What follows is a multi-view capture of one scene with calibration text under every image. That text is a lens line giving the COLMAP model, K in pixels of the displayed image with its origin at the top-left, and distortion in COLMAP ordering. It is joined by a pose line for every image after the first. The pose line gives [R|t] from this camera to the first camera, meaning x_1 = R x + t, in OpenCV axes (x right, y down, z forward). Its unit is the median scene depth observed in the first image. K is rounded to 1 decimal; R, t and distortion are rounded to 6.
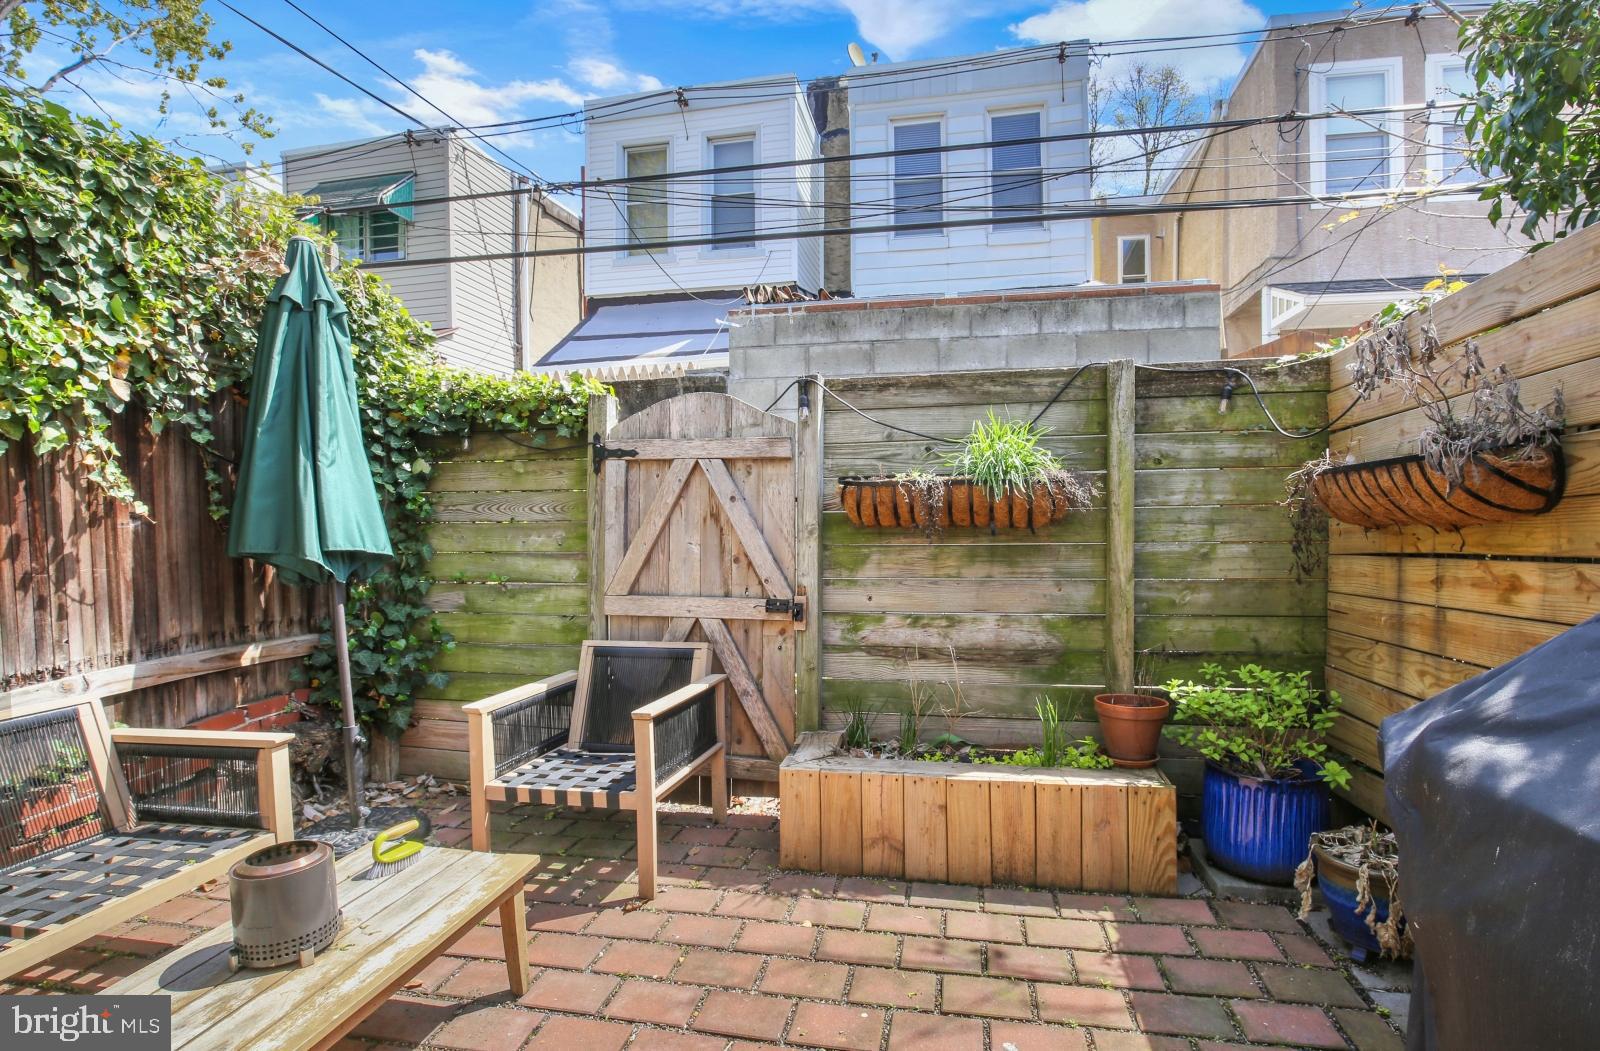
lens RADIAL K [[745.2, 0, 815.2], [0, 745.2, 537.7], [0, 0, 1]] dist [-0.038397, 0.006131]
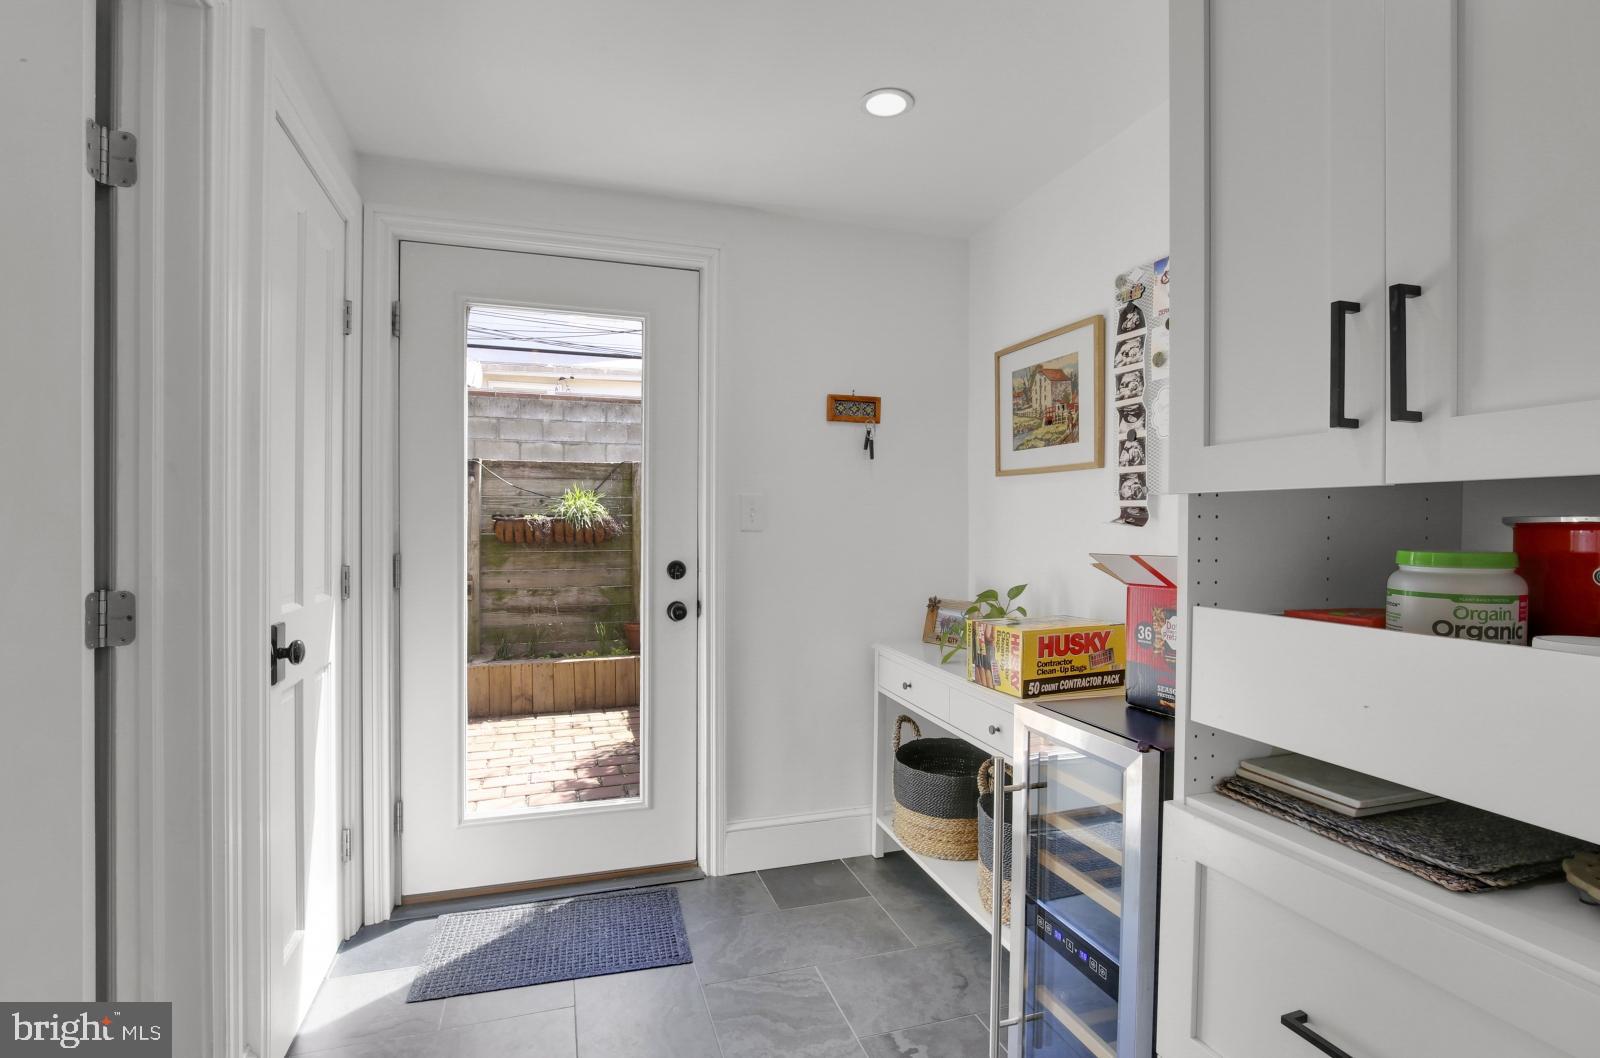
lens RADIAL K [[735.5, 0, 753.1], [0, 735.5, 532.9], [0, 0, 1]] dist [-0.021493, 0.000039]
pose [[0.894582, 0.003613, 0.446889, -0.202029], [0.003851, 0.999868, -0.015793, -0.007130], [-0.446887, 0.015849, 0.894450, -0.916298]]
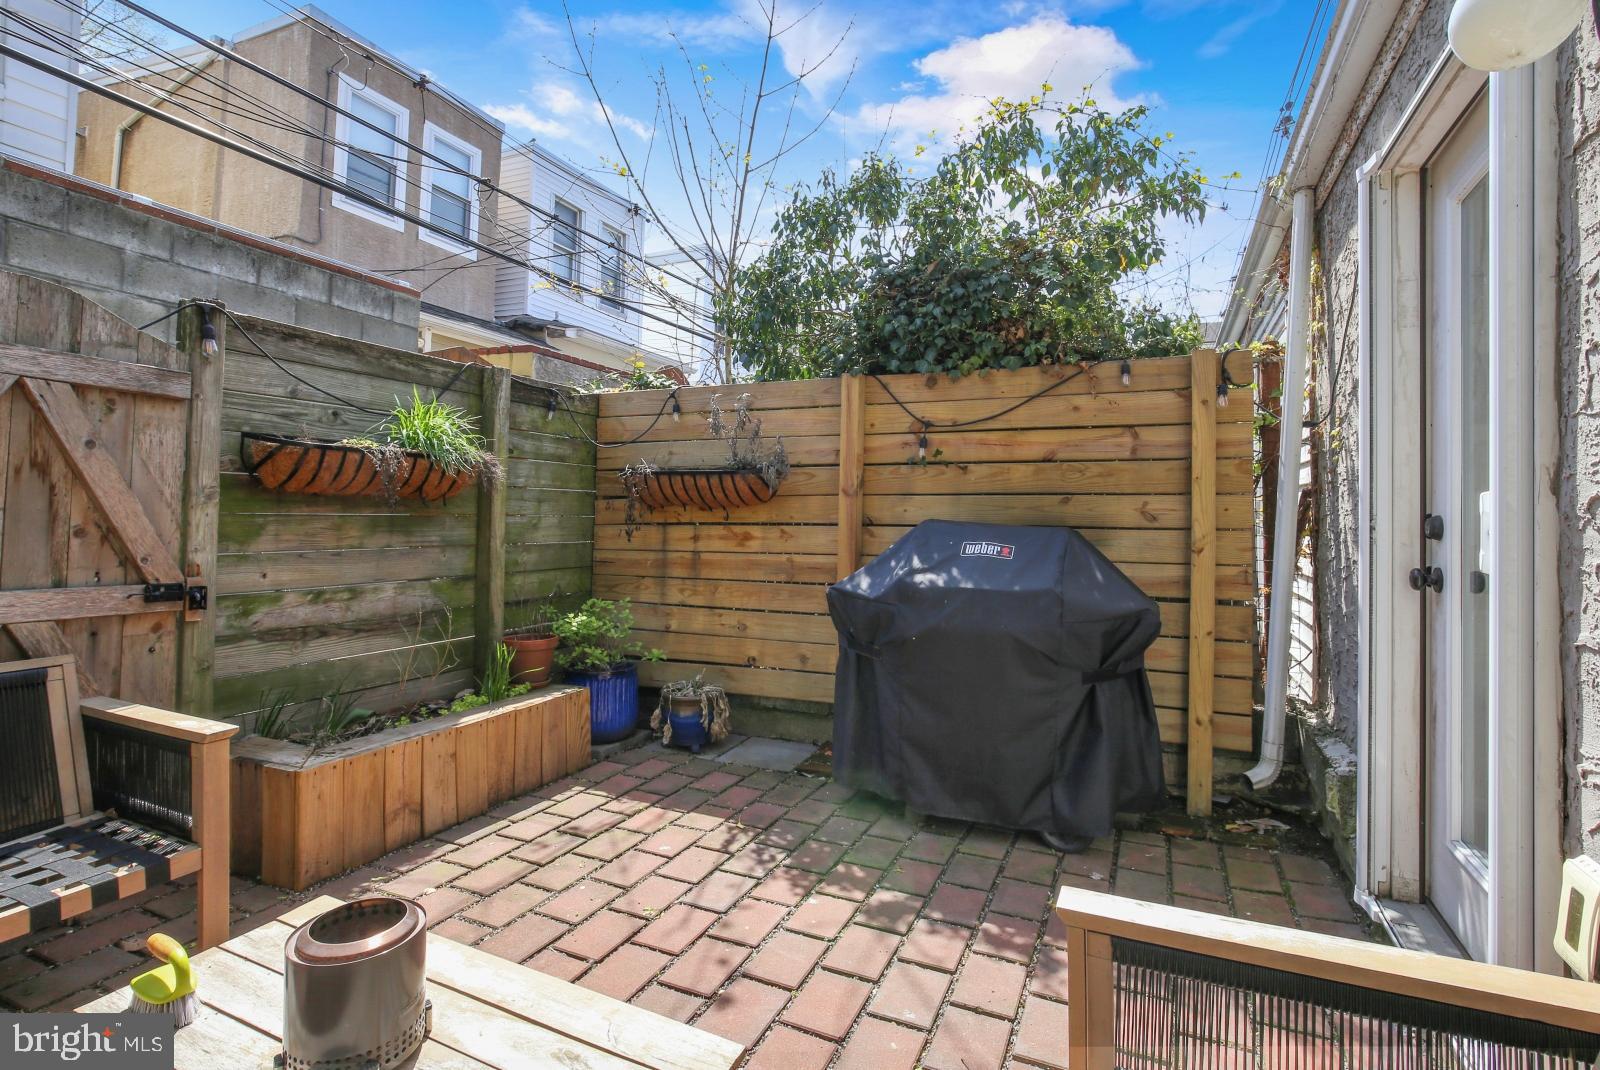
lens RADIAL K [[745.2, 0, 841.8], [0, 745.2, 484.6], [0, 0, 1]] dist [-0.038397, 0.006131]
pose [[0.202989, 0.052662, 0.977764, -0.639715], [-0.009036, 0.998611, -0.051909, 0.014497], [-0.979139, 0.001702, 0.203183, 0.180360]]
